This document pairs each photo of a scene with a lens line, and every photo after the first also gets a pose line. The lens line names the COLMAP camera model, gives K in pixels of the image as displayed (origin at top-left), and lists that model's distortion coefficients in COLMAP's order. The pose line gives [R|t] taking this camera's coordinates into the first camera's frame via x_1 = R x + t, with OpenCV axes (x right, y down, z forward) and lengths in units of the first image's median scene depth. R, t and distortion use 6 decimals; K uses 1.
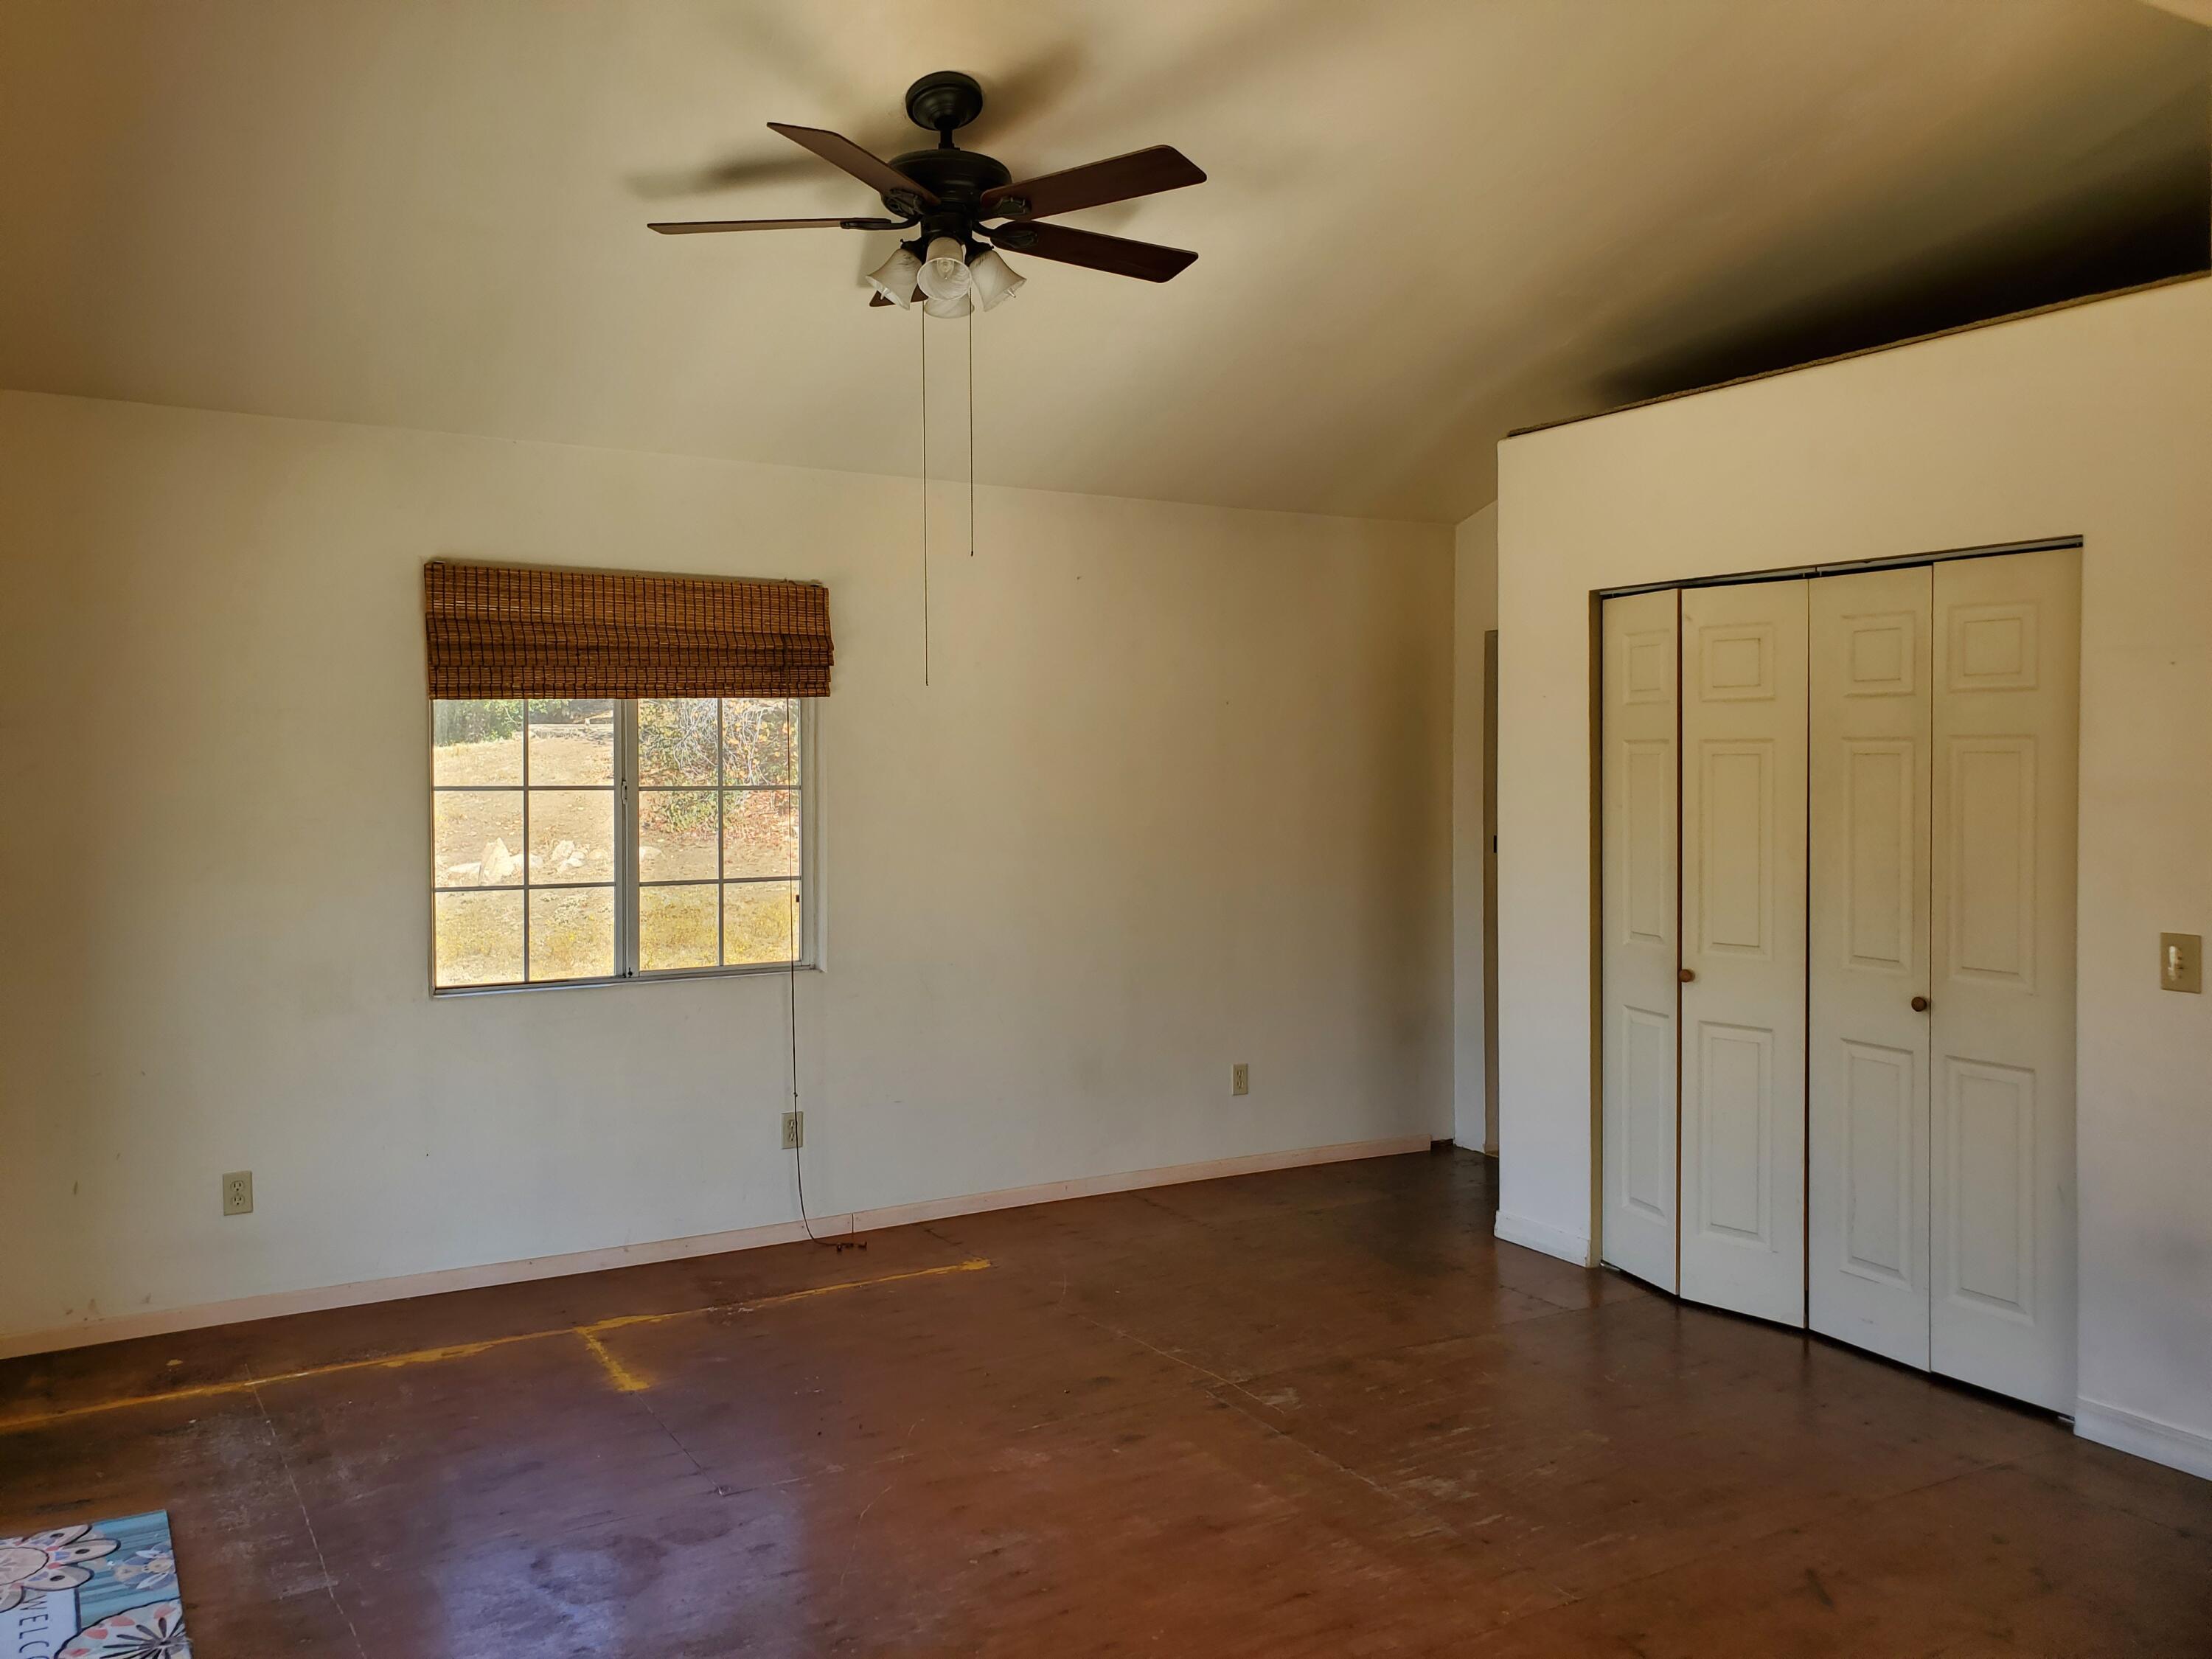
lens RADIAL K [[1735.8, 0, 1107.1], [0, 1735.8, 811.4], [0, 0, 1]] dist [0.028854, 0.004465]
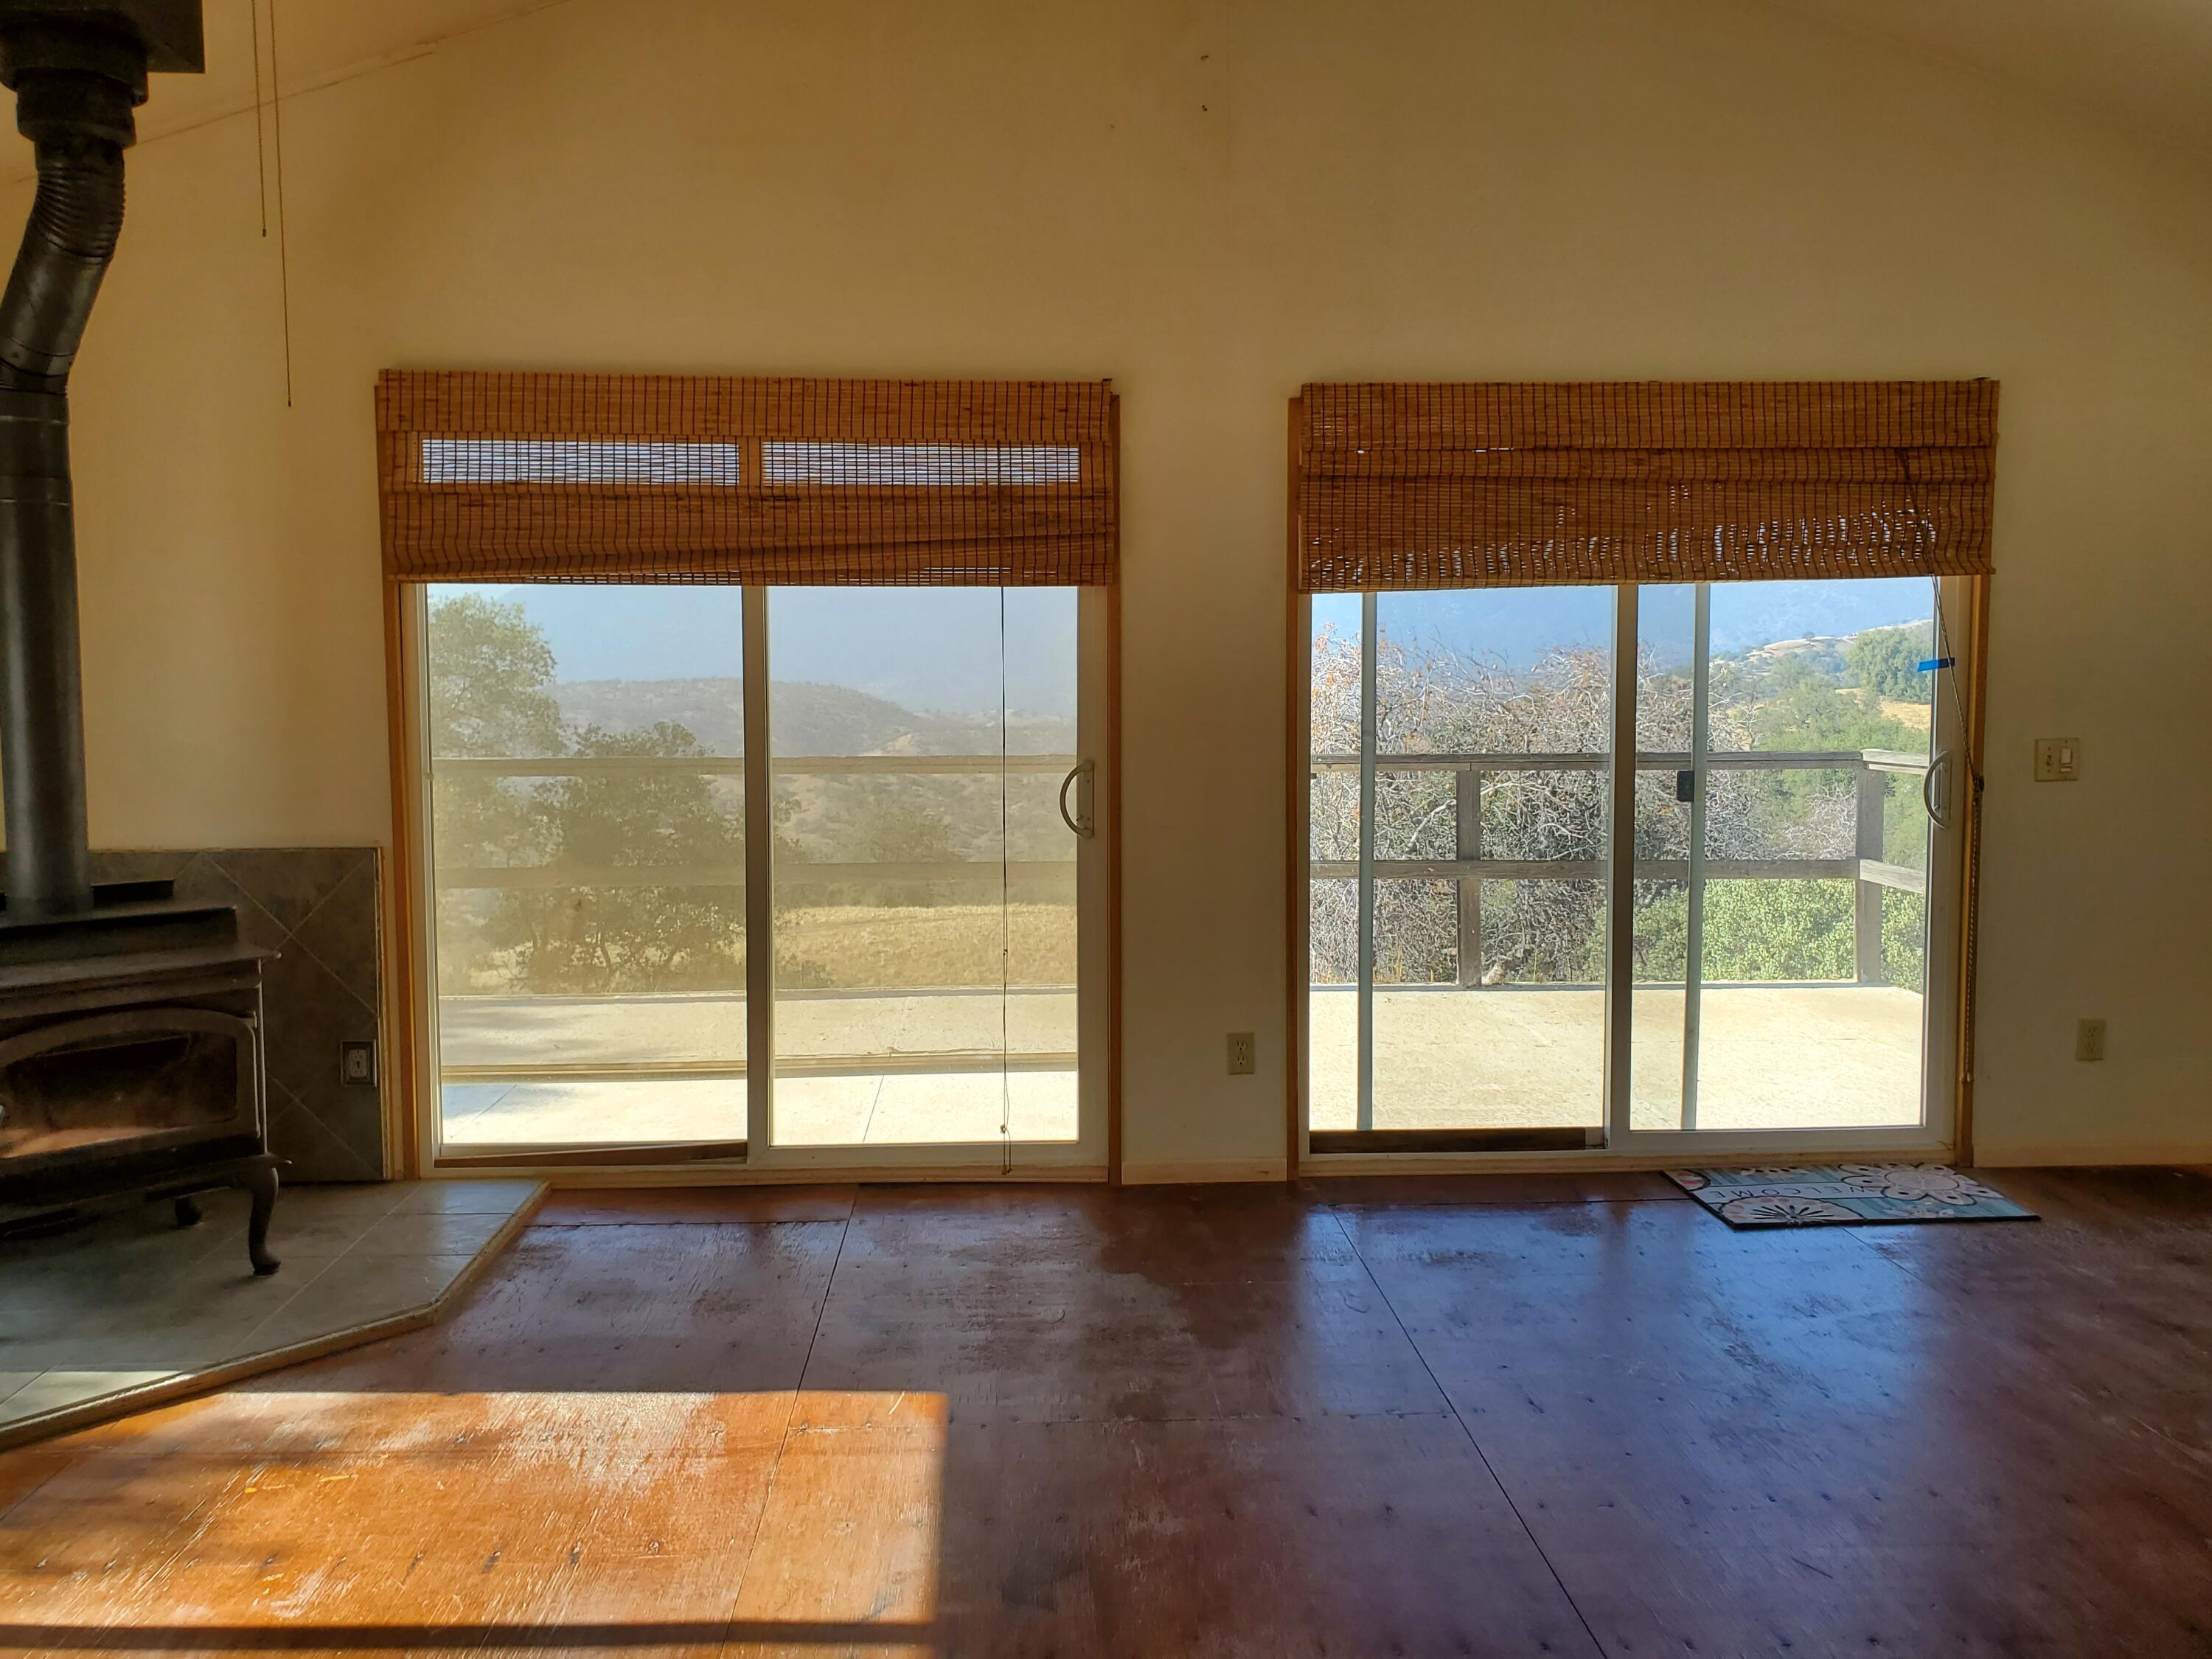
lens RADIAL K [[1735.8, 0, 1086.8], [0, 1735.8, 801.1], [0, 0, 1]] dist [0.028854, 0.004465]
pose [[-0.473610, 0.063182, -0.878466, 0.708475], [-0.023241, 0.996180, 0.084178, 0.021633], [0.880428, 0.060284, -0.470332, 0.840804]]
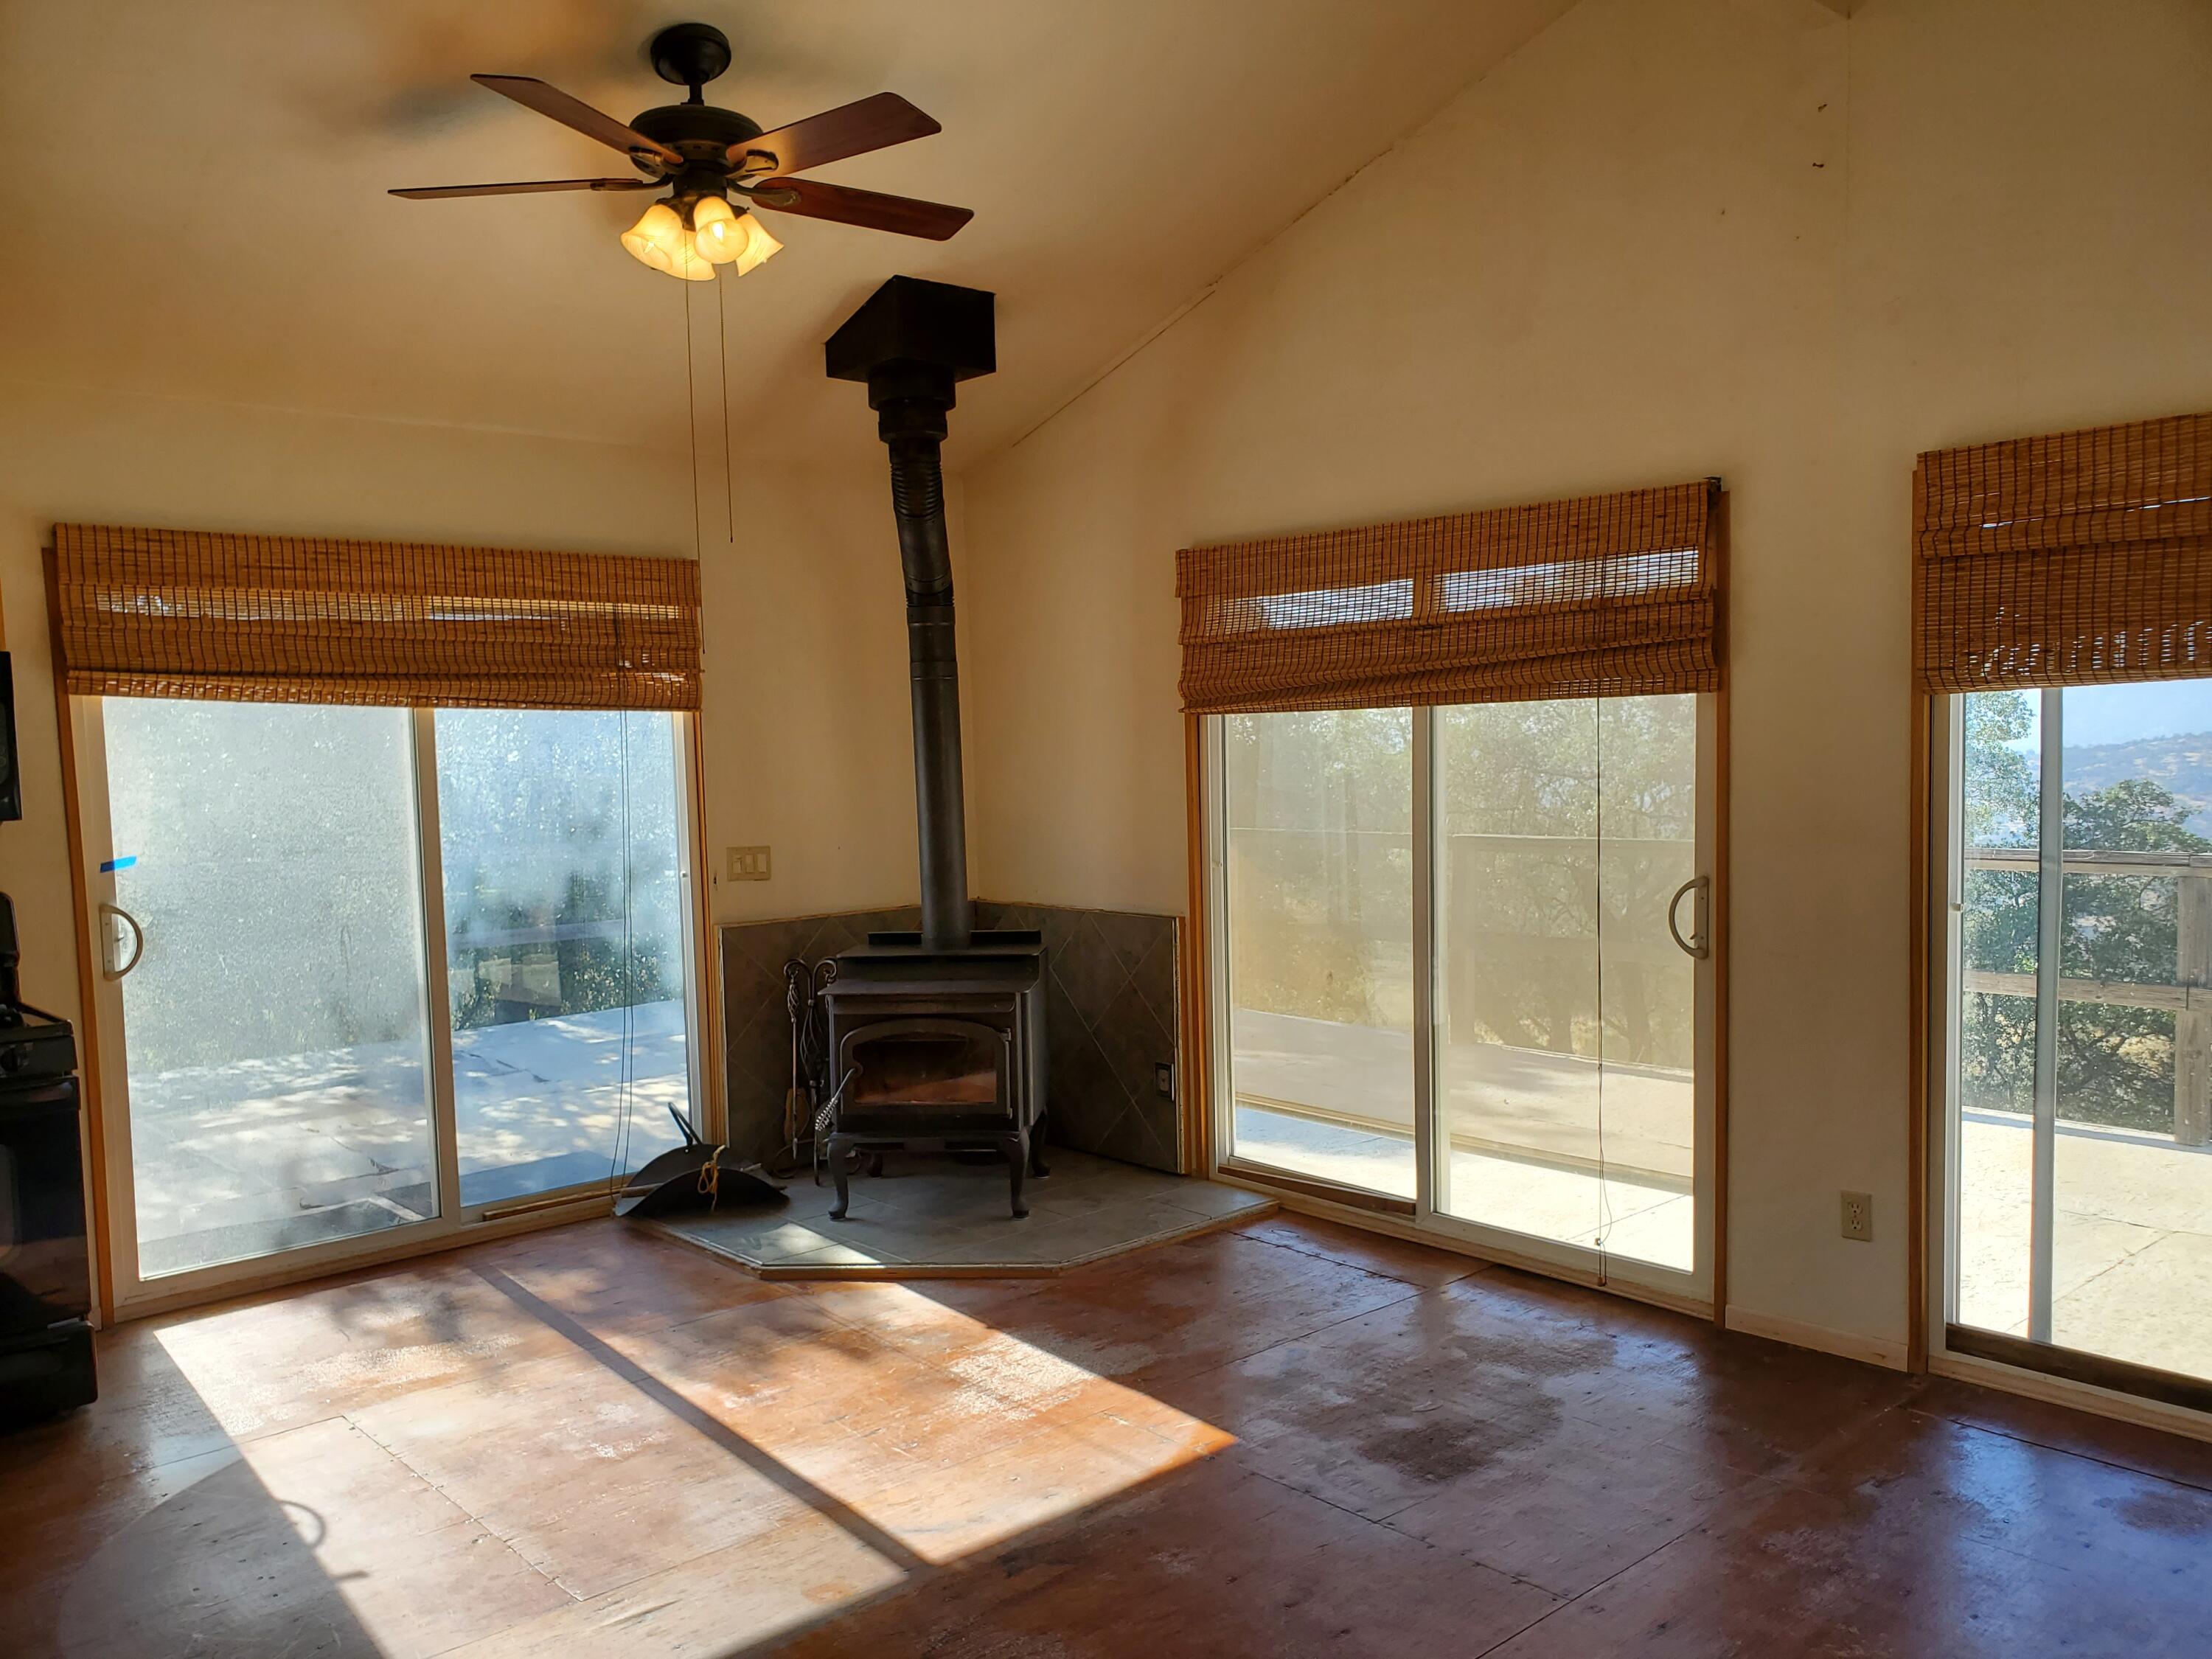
lens RADIAL K [[1735.8, 0, 1113.0], [0, 1735.8, 846.2], [0, 0, 1]] dist [0.028854, 0.004465]
pose [[-0.981092, 0.033395, -0.190638, 0.279688], [0.016188, 0.995709, 0.091112, -0.032673], [0.192863, 0.086303, -0.977423, 1.293556]]
